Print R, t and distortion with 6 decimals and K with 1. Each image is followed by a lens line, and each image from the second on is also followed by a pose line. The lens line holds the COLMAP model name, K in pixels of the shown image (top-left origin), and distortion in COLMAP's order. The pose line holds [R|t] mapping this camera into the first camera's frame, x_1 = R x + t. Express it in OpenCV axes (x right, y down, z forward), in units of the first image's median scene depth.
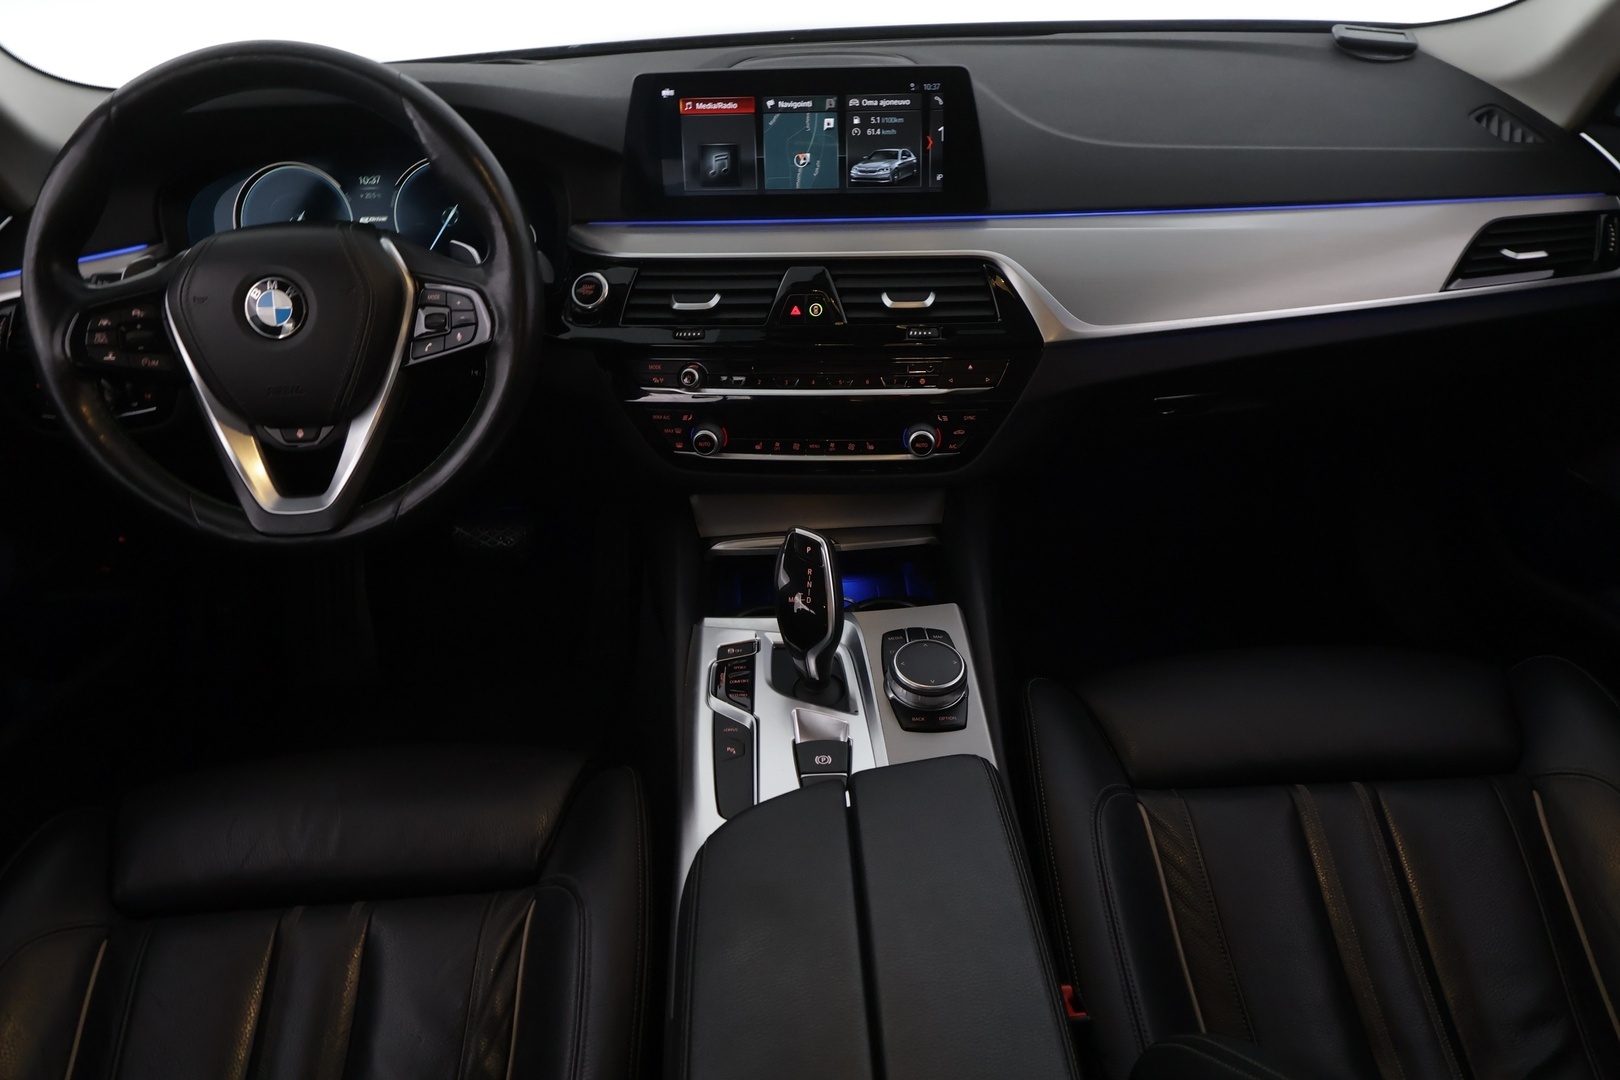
lens RADIAL K [[1265.4, 0, 795.3], [0, 1265.4, 551.8], [0, 0, 1]] dist [-0.006421, 0.018197]
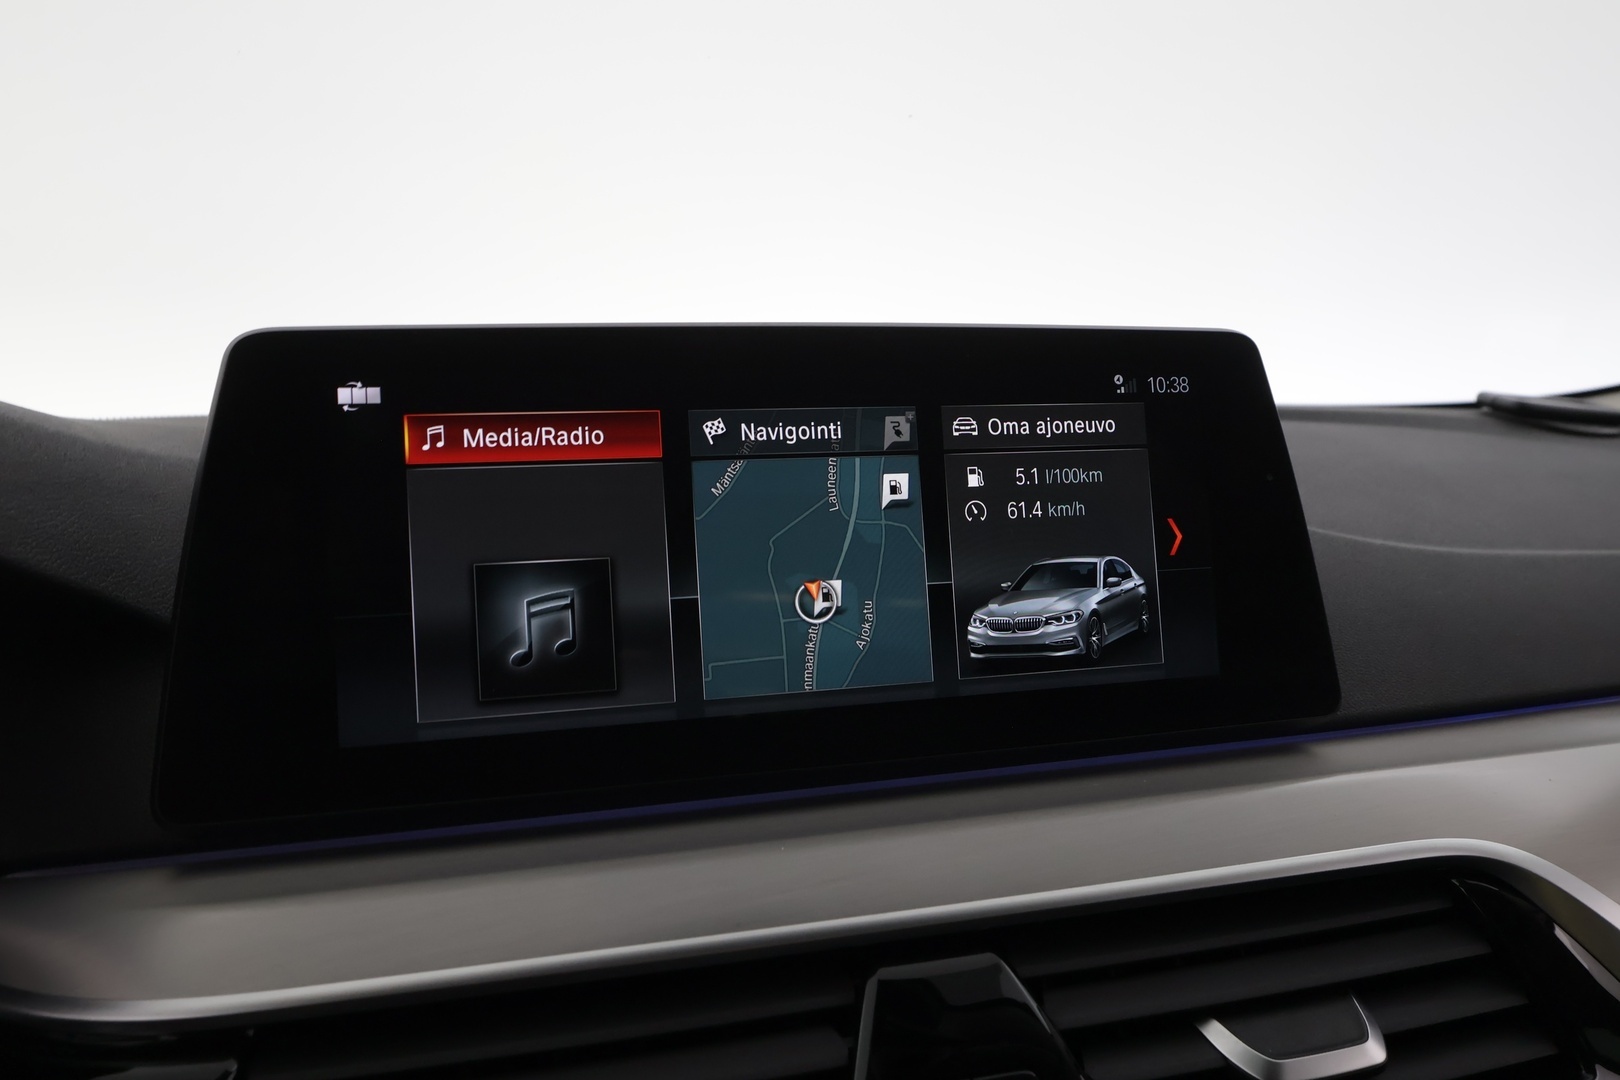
lens RADIAL K [[1265.4, 0, 832.7], [0, 1265.4, 538.6], [0, 0, 1]] dist [-0.006421, 0.018197]
pose [[0.933044, -0.016167, 0.359399, -0.104063], [0.165715, 0.906013, -0.389460, -0.204261], [-0.319324, 0.422941, 0.848029, 0.737197]]
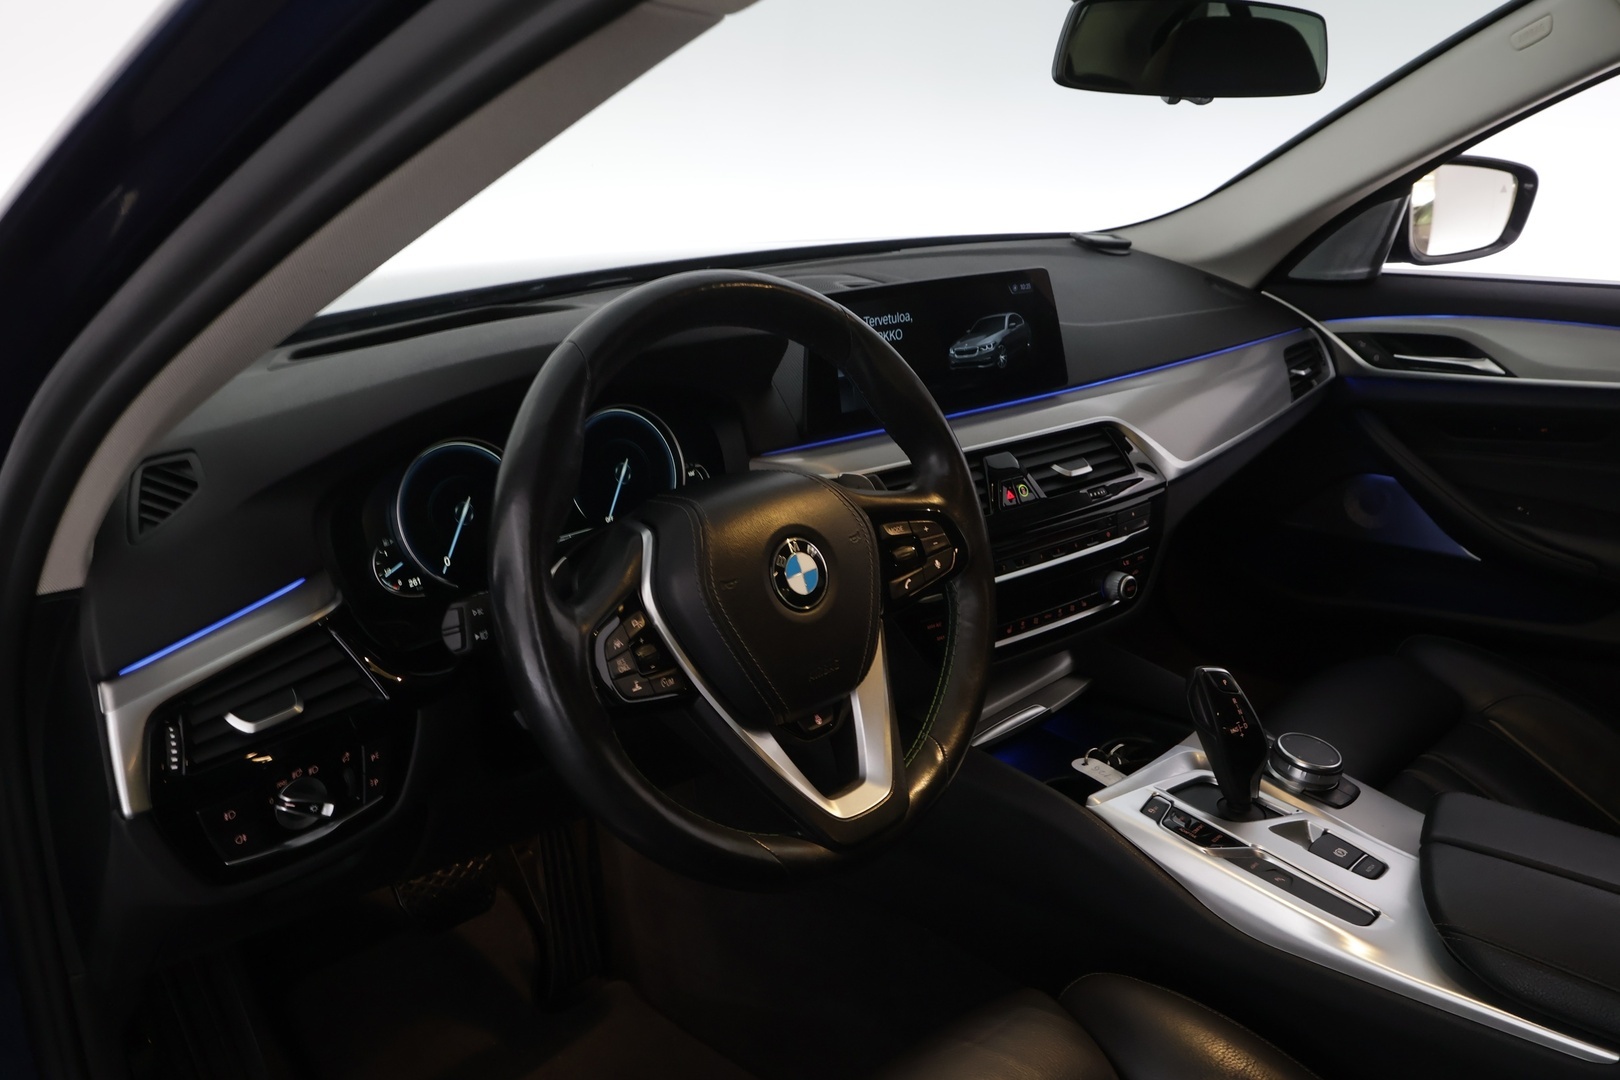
lens RADIAL K [[1265.4, 0, 806.1], [0, 1265.4, 544.1], [0, 0, 1]] dist [-0.006421, 0.018197]
pose [[0.743788, -0.198763, 0.638179, -0.791608], [0.317481, 0.945245, -0.075620, -0.124764], [-0.588205, 0.258855, 0.766165, 0.303173]]
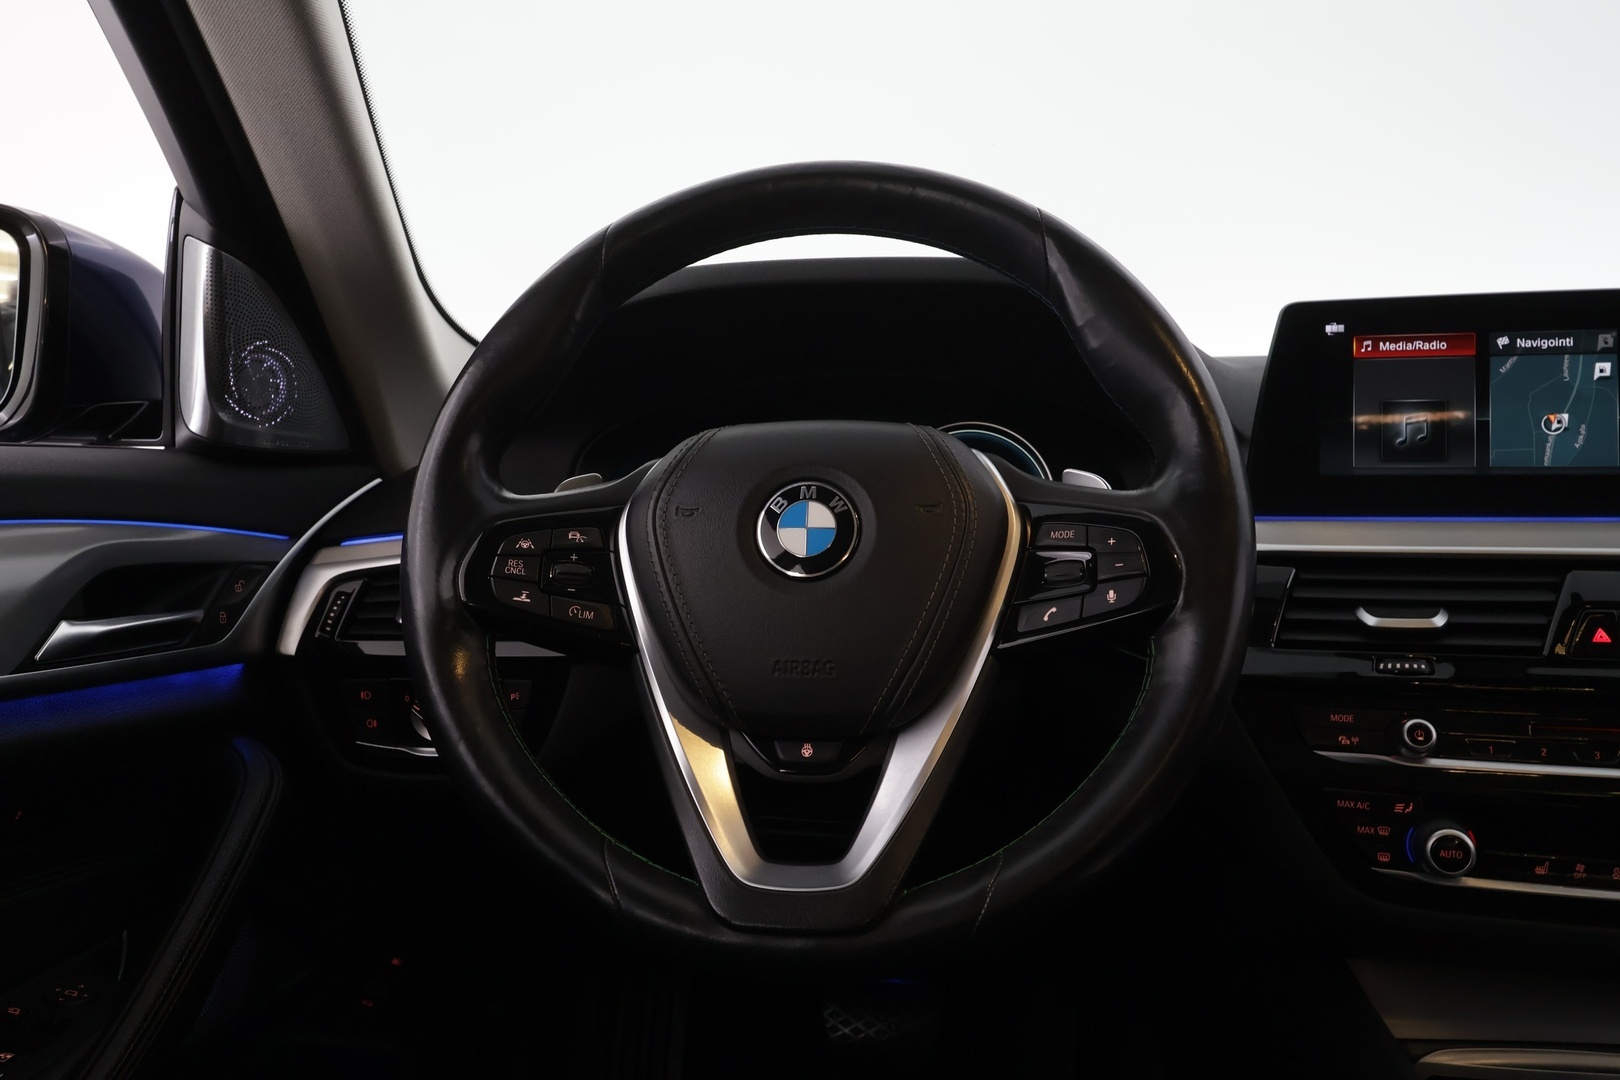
lens RADIAL K [[1265.4, 0, 795.8], [0, 1265.4, 540.2], [0, 0, 1]] dist [-0.006421, 0.018197]
pose [[0.985775, 0.039513, -0.163357, -0.270857], [-0.102589, 0.911354, -0.398634, 0.041126], [0.133125, 0.409722, 0.902444, 0.395919]]
